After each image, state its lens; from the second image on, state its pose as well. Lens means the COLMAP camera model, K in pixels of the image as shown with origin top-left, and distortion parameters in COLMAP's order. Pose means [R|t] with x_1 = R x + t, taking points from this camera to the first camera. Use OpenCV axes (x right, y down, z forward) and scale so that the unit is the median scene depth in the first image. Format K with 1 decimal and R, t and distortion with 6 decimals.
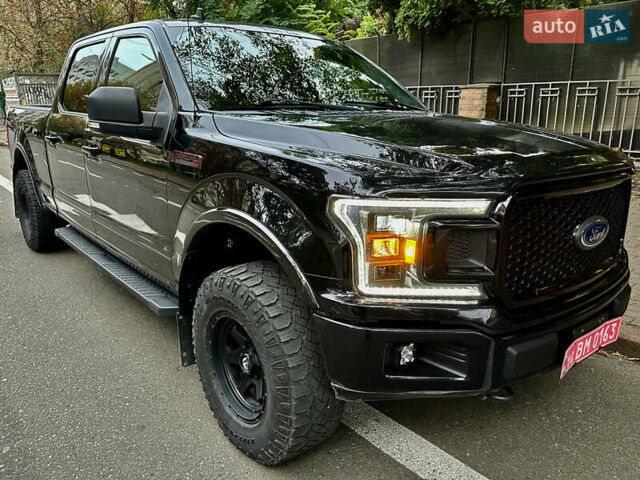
lens RADIAL K [[530.7, 0, 319.3], [0, 530.7, 238.8], [0, 0, 1]] dist [0.007197, 0.008006]
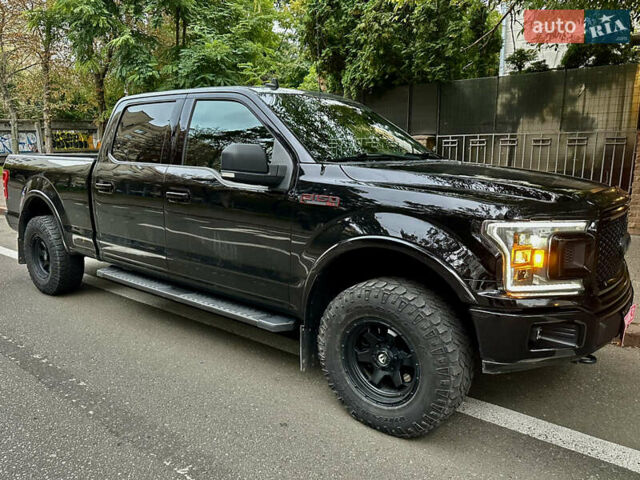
lens RADIAL K [[500.5, 0, 320.6], [0, 500.5, 239.8], [0, 0, 1]] dist [0.049078, -0.010381]
pose [[0.981016, -0.036756, 0.190409, -0.499140], [0.050602, 0.996376, -0.068373, 0.027215], [-0.187206, 0.076710, 0.979321, -0.163819]]
